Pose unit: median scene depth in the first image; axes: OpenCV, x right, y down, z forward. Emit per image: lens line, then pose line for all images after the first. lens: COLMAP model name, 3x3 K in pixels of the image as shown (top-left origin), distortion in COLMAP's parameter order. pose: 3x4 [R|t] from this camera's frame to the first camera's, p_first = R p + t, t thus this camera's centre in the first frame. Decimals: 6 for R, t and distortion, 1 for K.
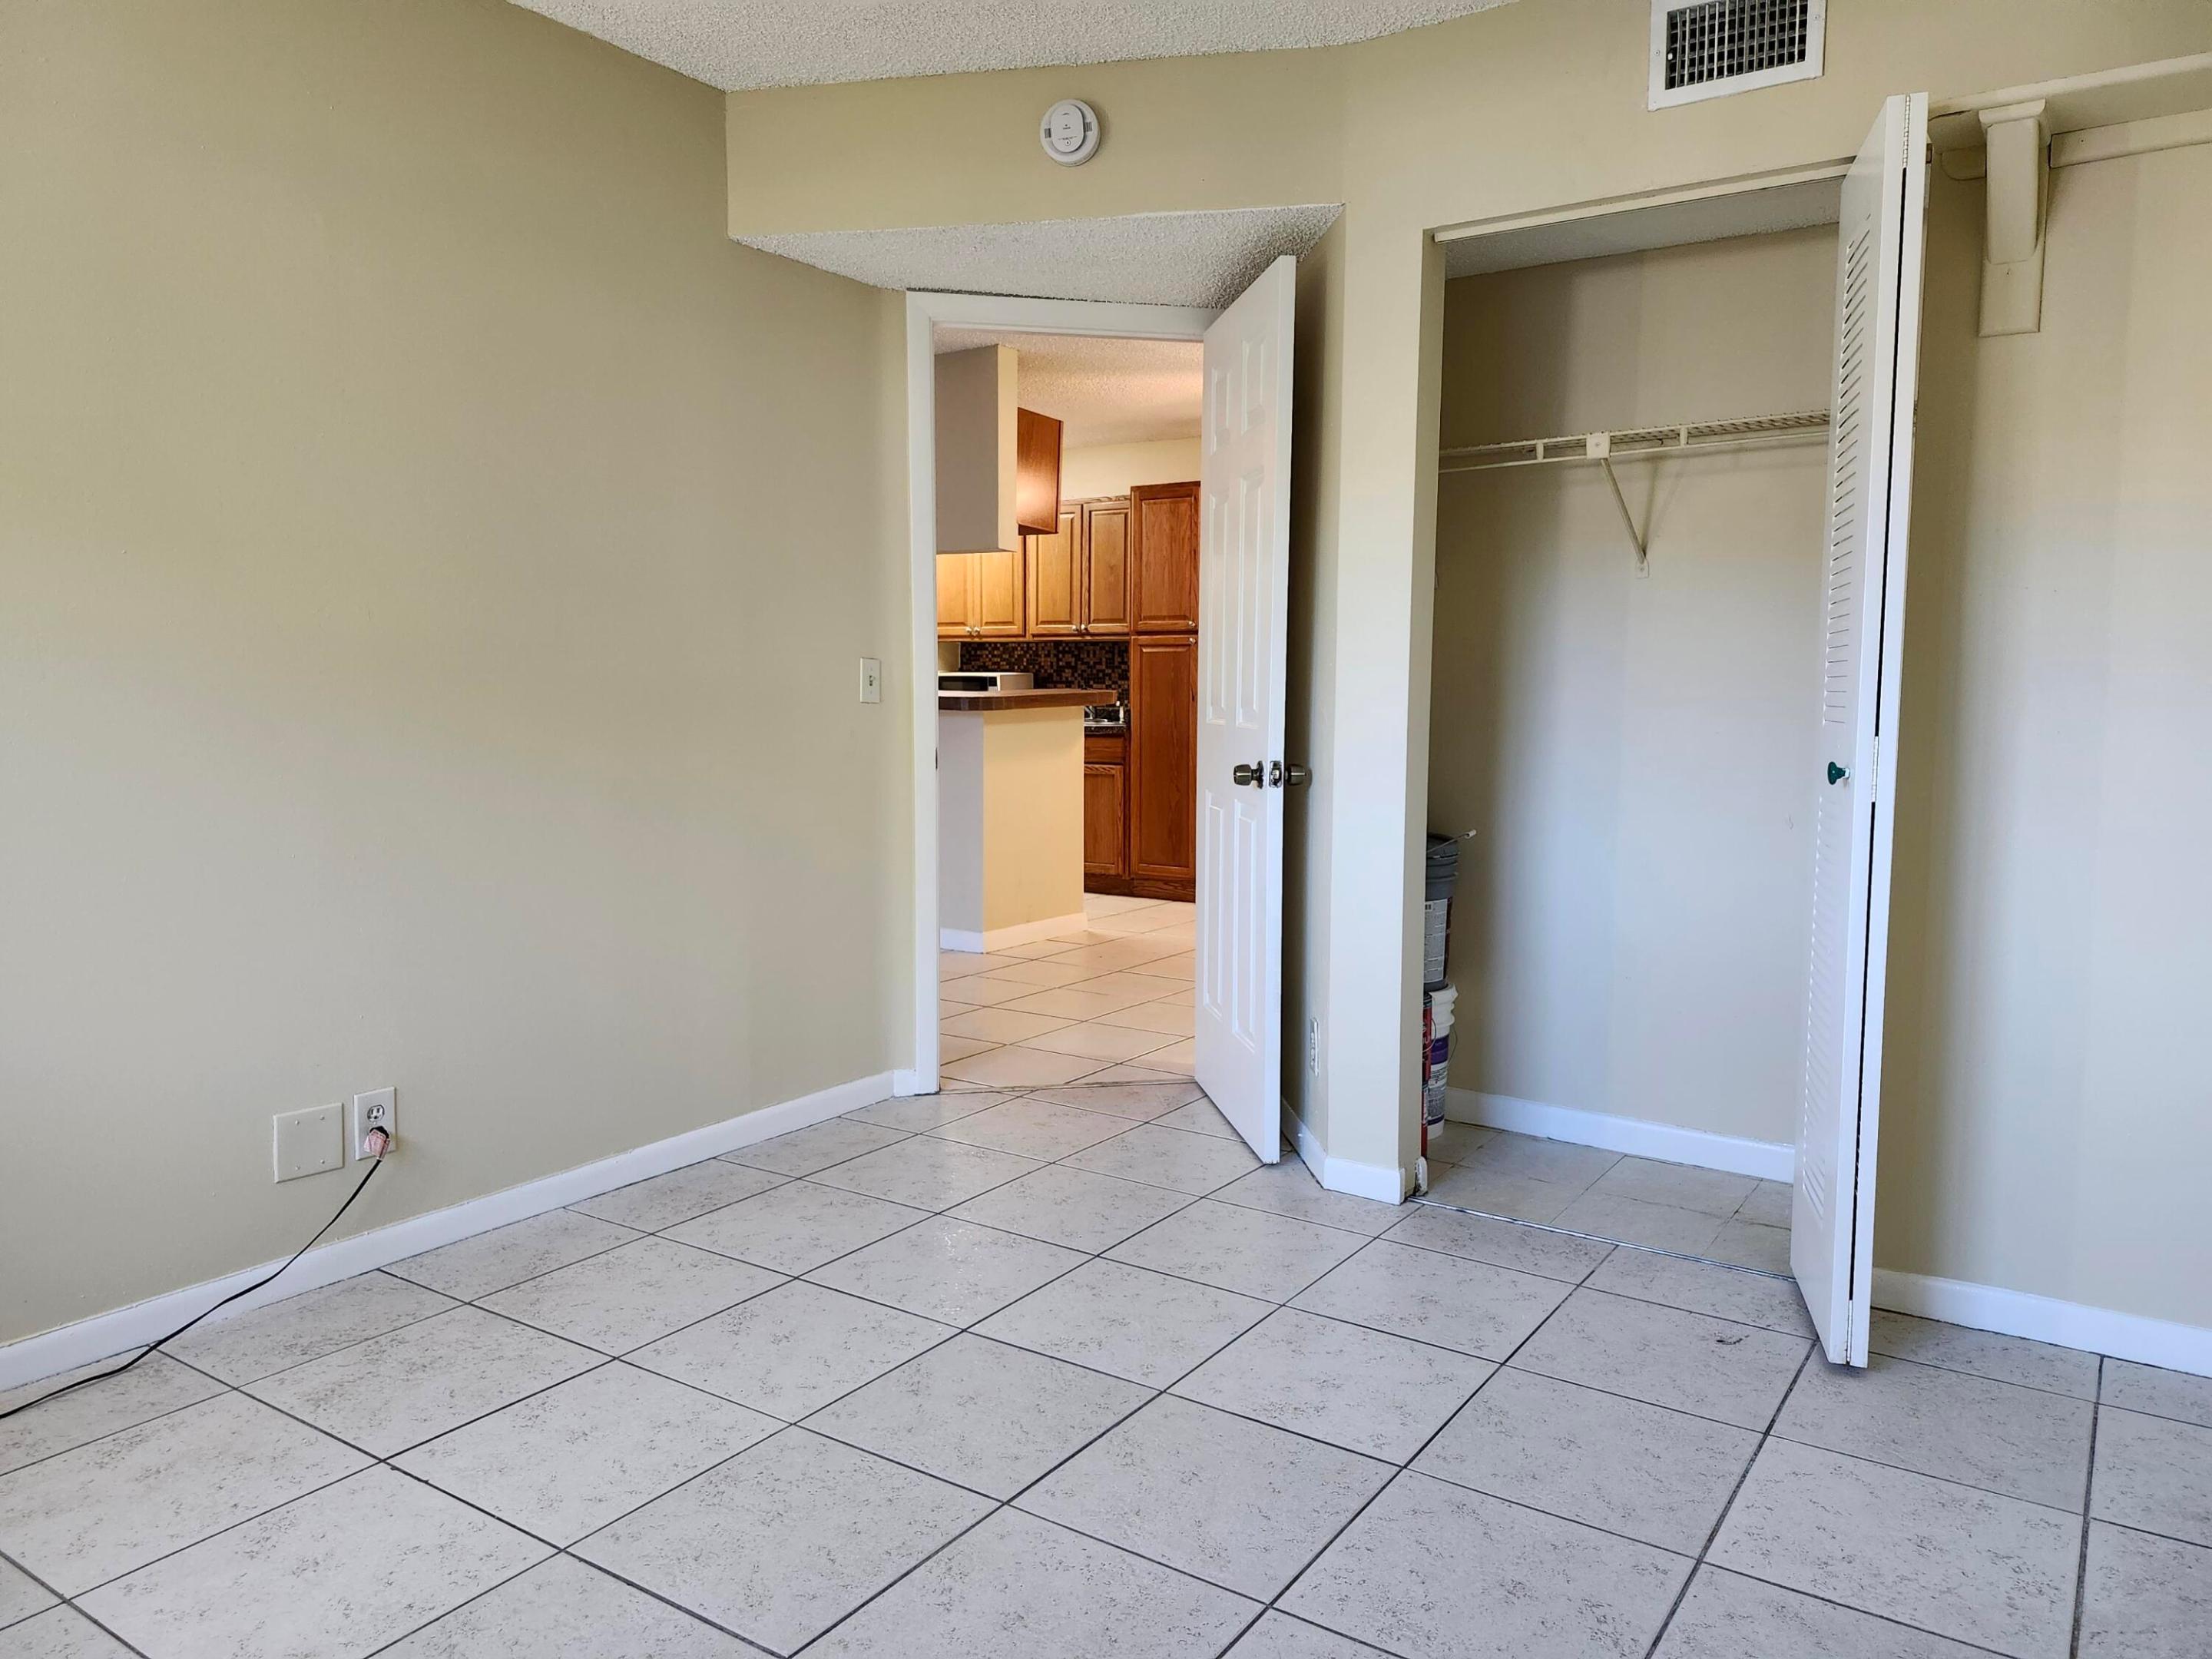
lens RADIAL K [[1533.0, 0, 1134.0], [0, 1533.0, 838.3], [0, 0, 1]] dist [0.095120, -0.106054]
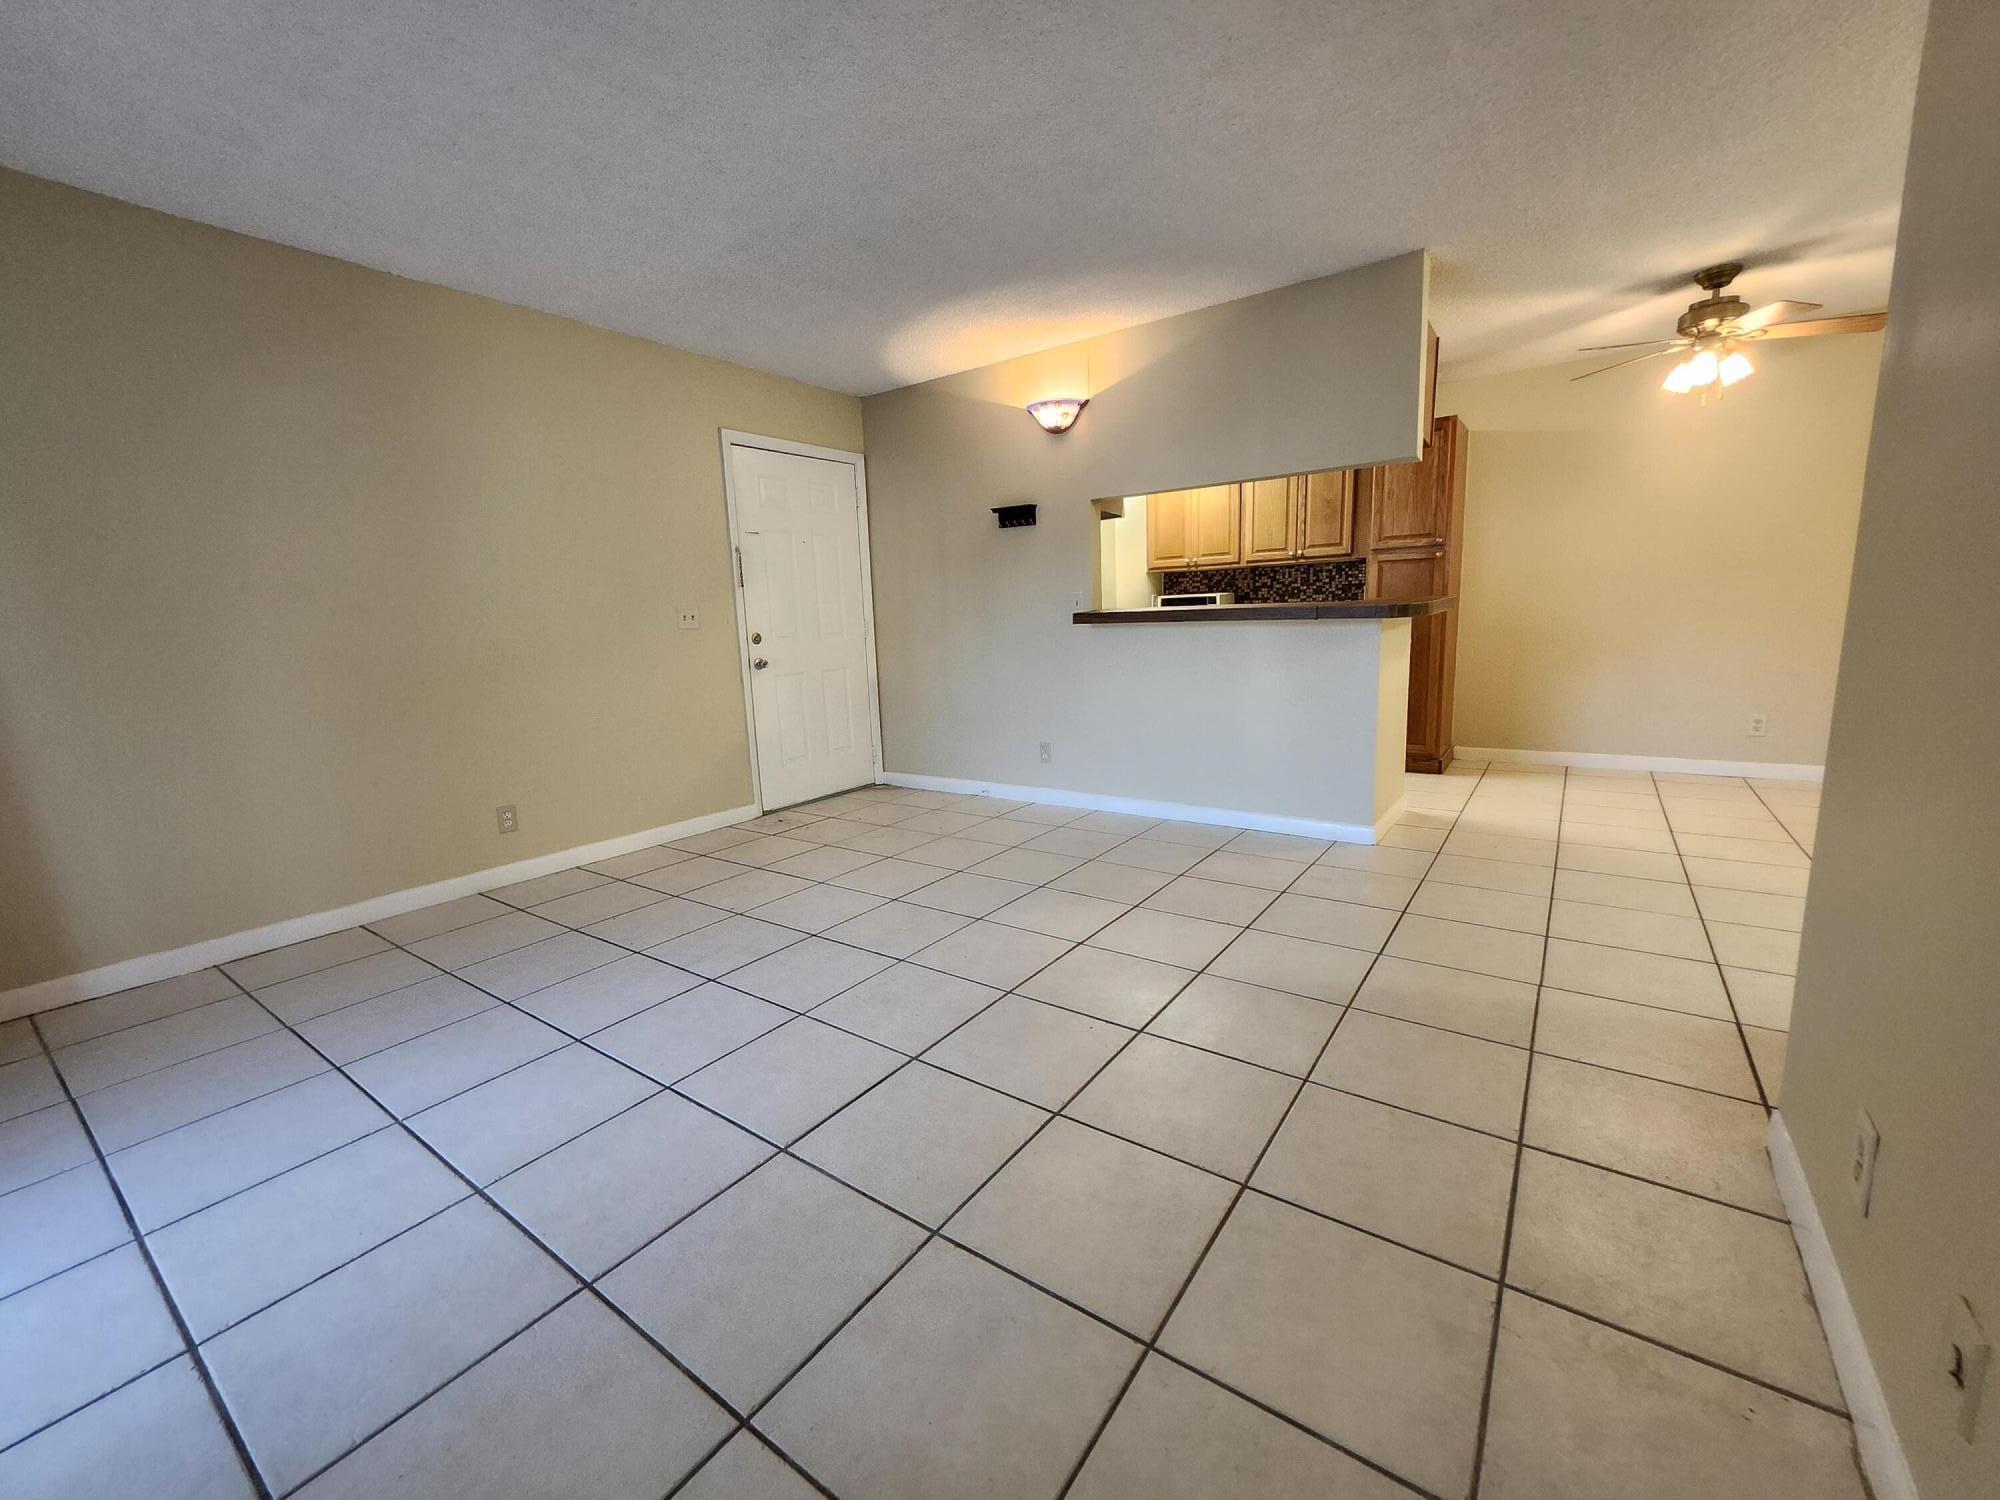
lens RADIAL K [[817.1, 0, 993.3], [0, 817.1, 747.3], [0, 0, 1]] dist [-0.001036, -0.000160]
pose [[0.998307, -0.036585, -0.045221, -0.583459], [0.039340, 0.997324, 0.061622, -0.068023], [0.042845, -0.063297, 0.997075, 0.717185]]
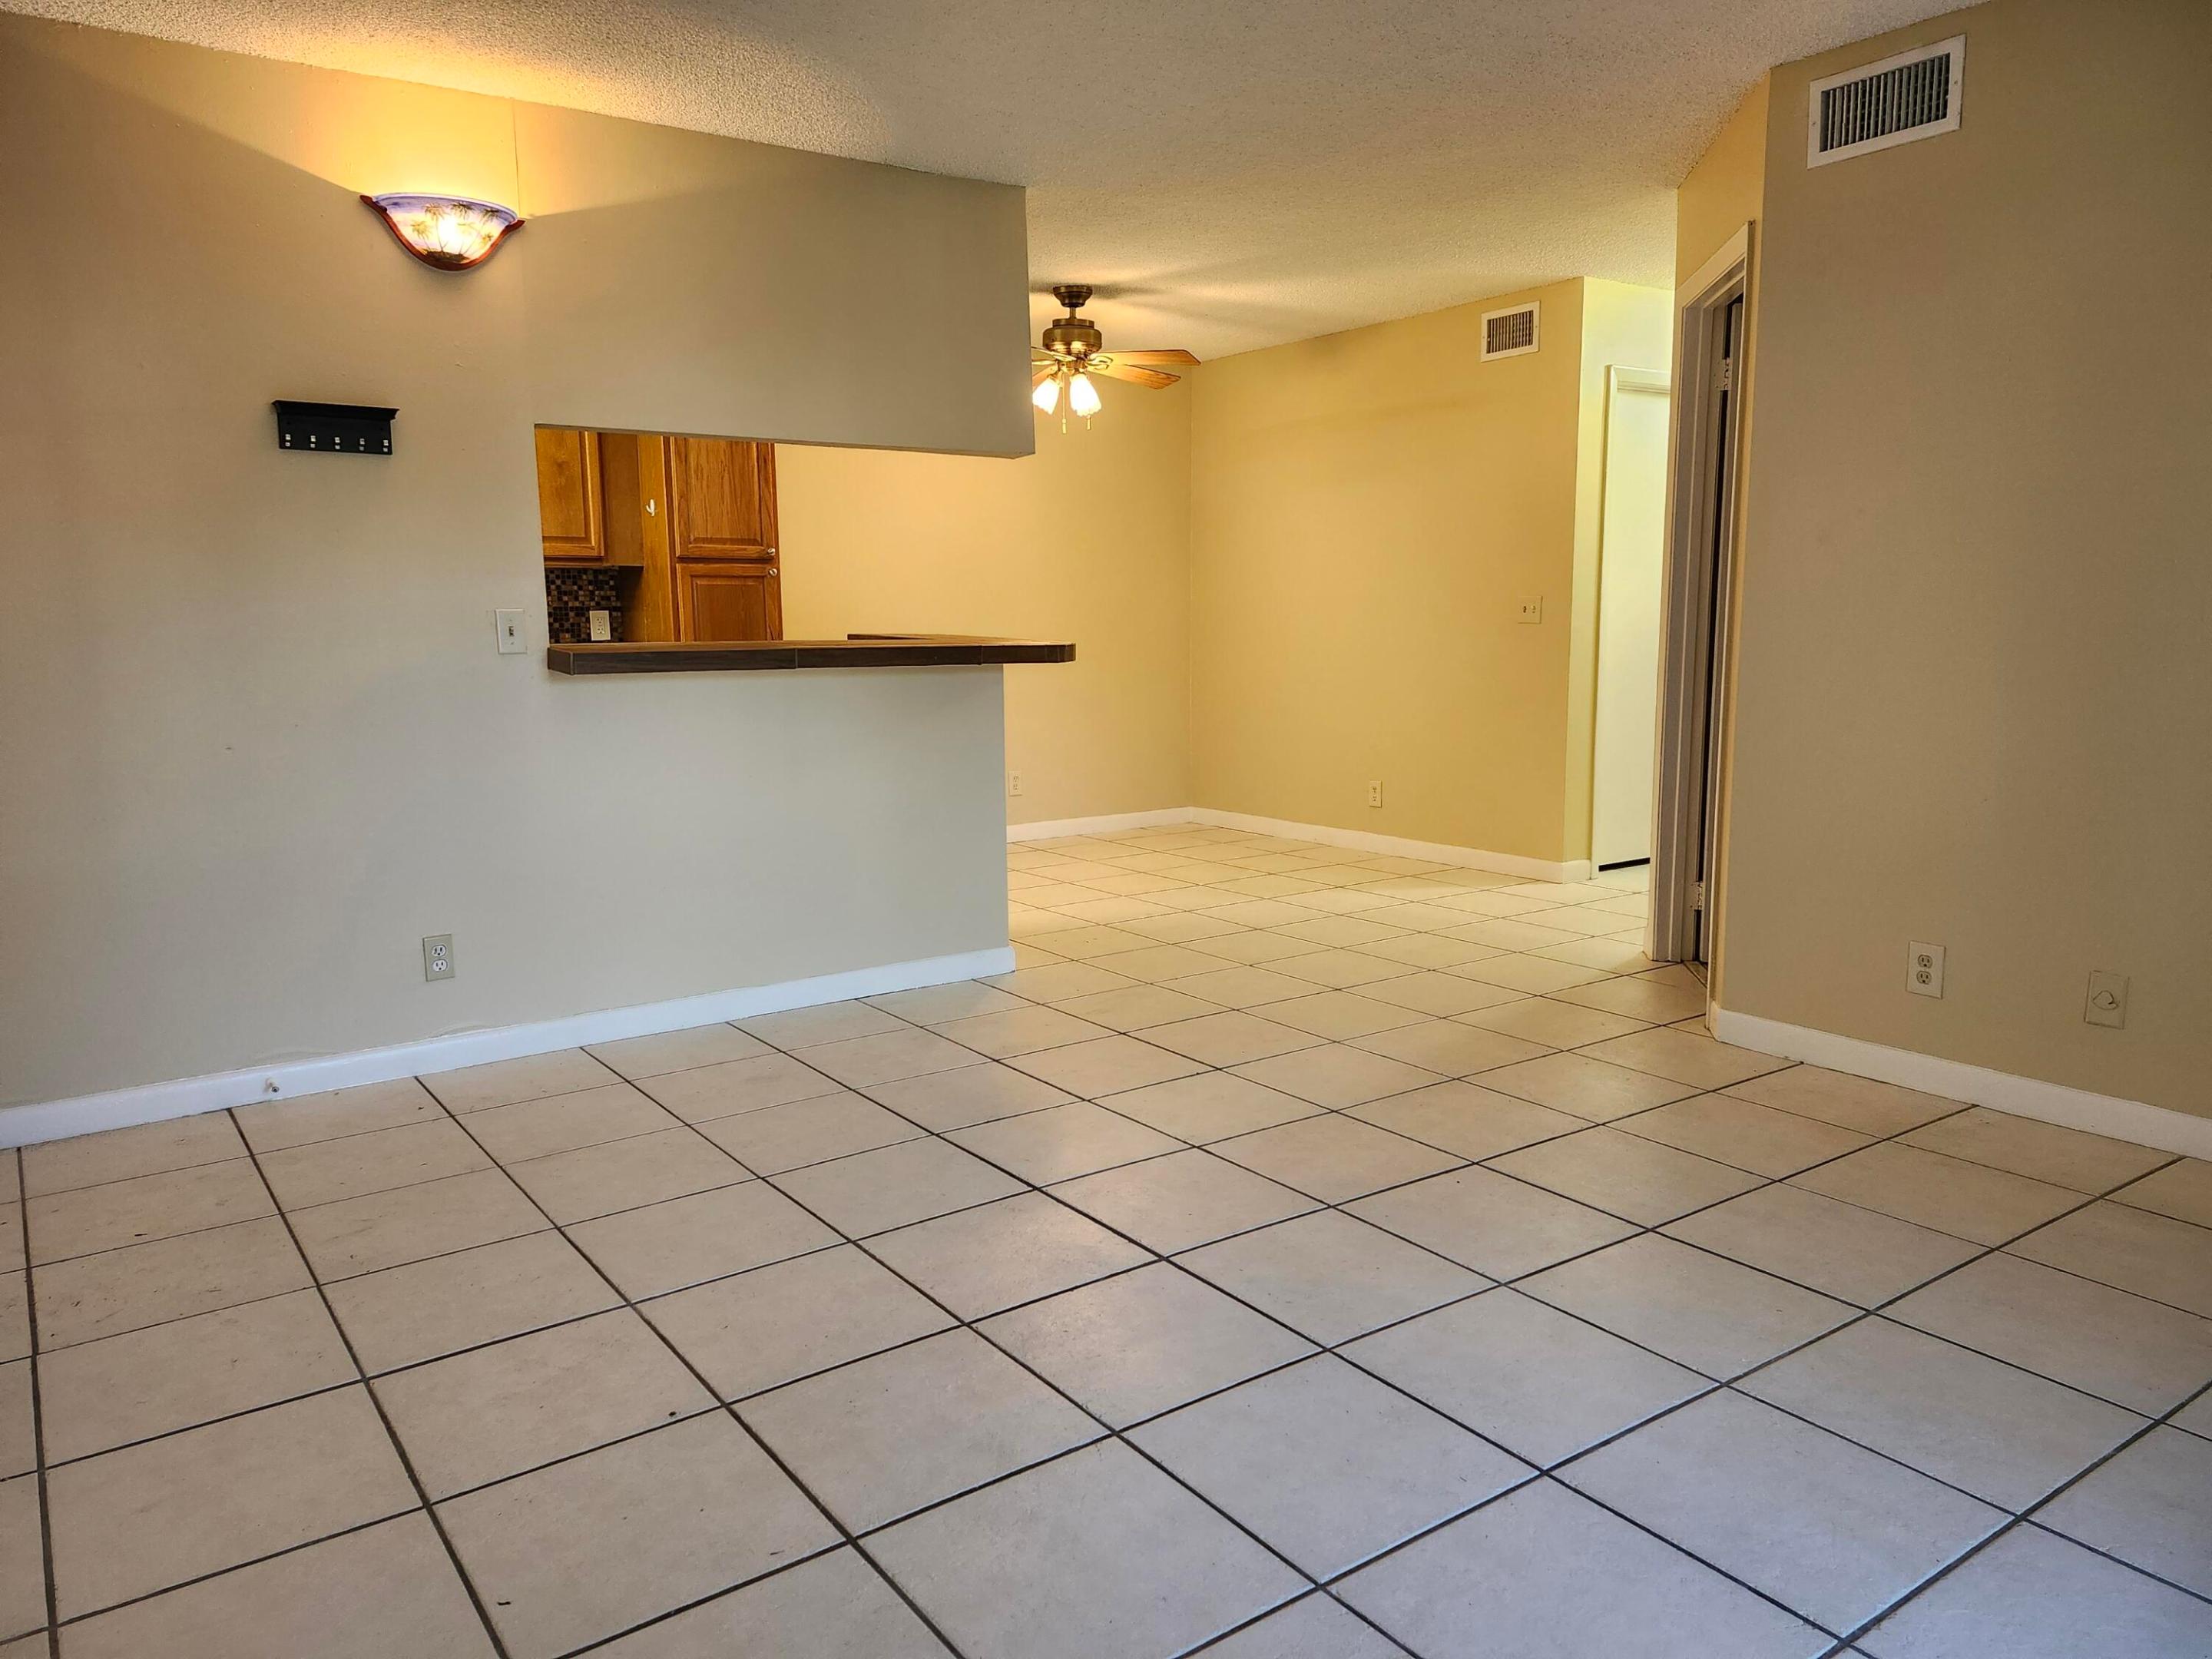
lens RADIAL K [[1500.5, 0, 1101.5], [0, 1500.5, 832.7], [0, 0, 1]] dist [0.066827, -0.069183]
pose [[0.355728, -0.145785, 0.923149, -1.351518], [0.106212, 0.987666, 0.115046, -0.136238], [-0.928535, 0.057124, 0.366824, 1.147060]]
